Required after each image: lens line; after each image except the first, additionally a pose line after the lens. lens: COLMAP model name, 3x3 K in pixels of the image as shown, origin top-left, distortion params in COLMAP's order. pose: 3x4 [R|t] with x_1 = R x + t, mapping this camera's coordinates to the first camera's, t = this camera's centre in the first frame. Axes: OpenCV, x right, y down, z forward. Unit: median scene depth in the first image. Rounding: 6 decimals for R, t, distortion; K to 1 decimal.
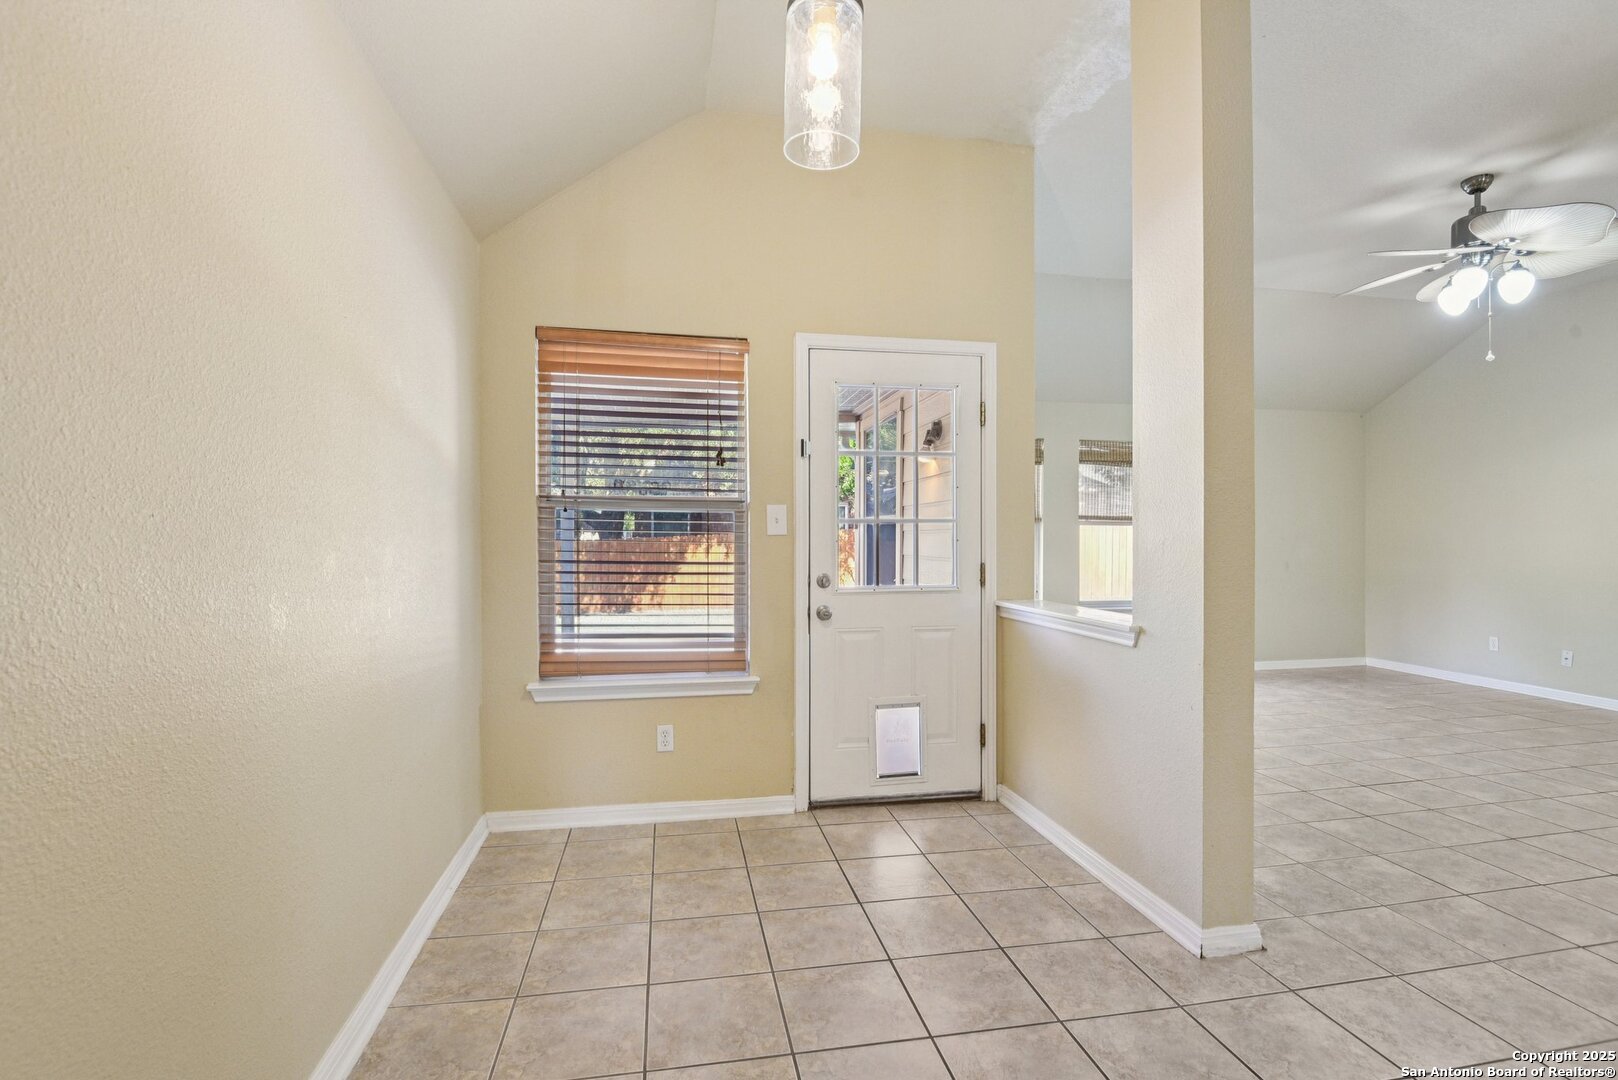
lens RADIAL K [[756.8, 0, 805.8], [0, 756.8, 535.1], [0, 0, 1]] dist [-0.002936, -0.001639]
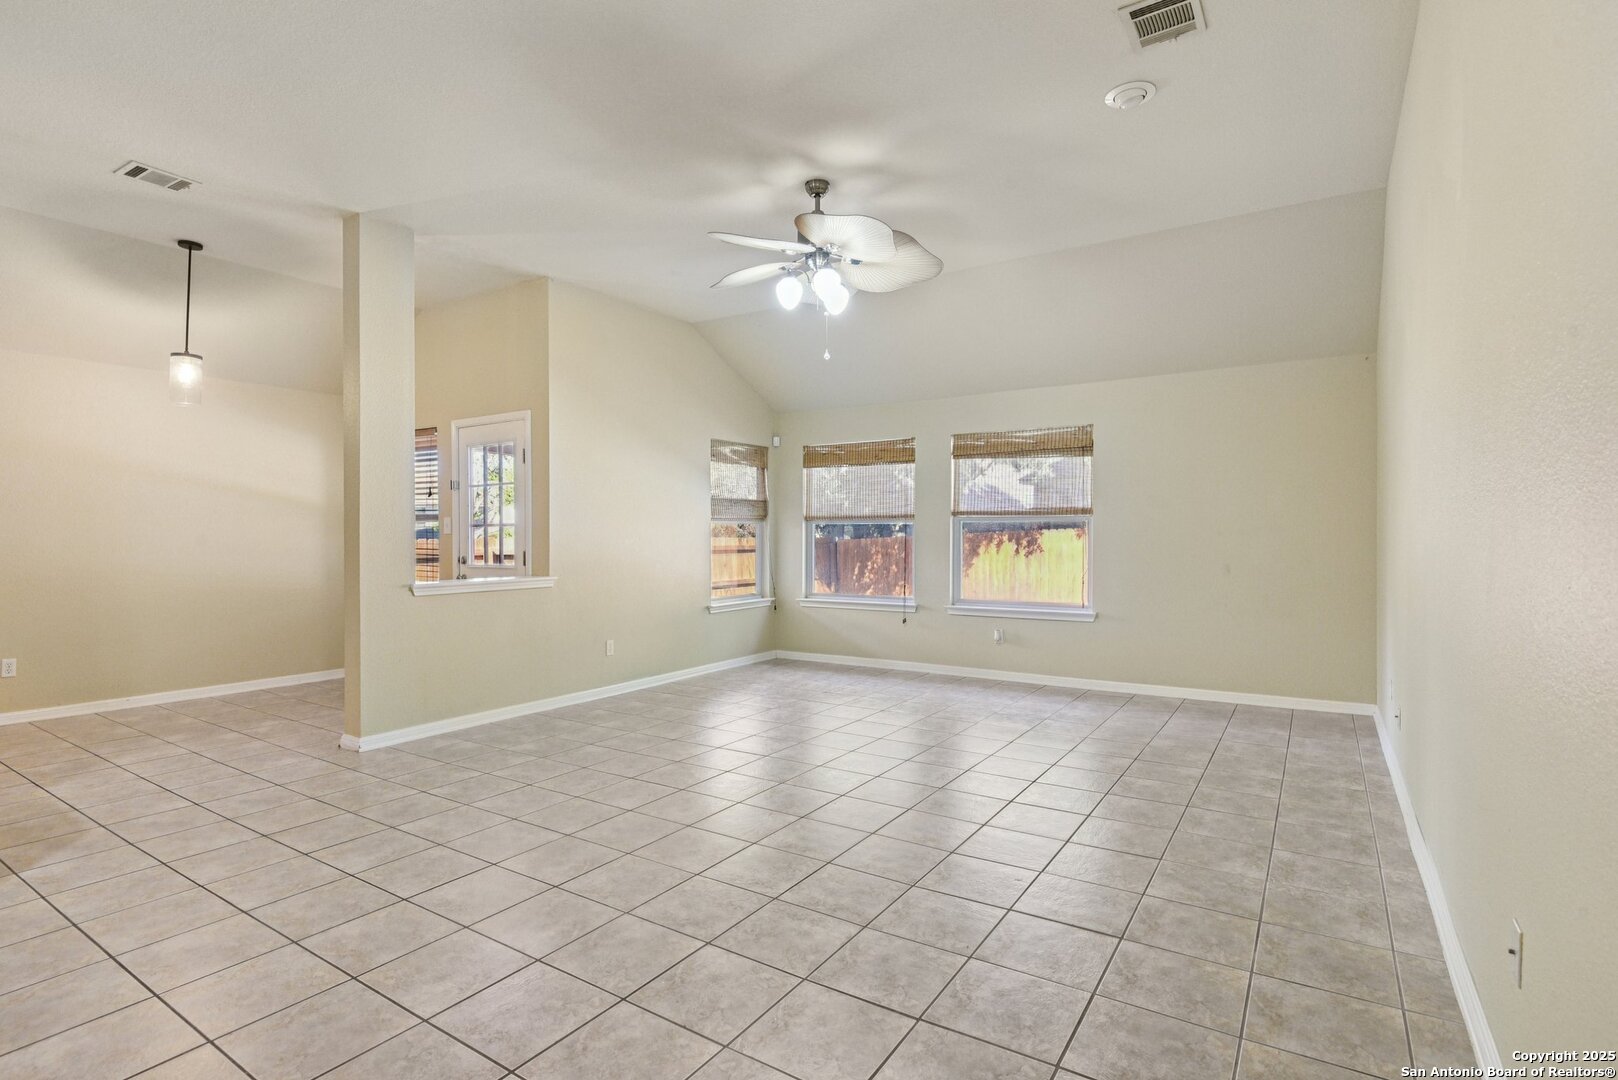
lens RADIAL K [[782.8, 0, 798.1], [0, 782.8, 536.7], [0, 0, 1]] dist [-0.005823, -0.000525]
pose [[0.713685, -0.000859, -0.700467, 1.844245], [0.005950, 0.999971, 0.004835, 0.002157], [0.700442, -0.007619, 0.713669, 0.250962]]
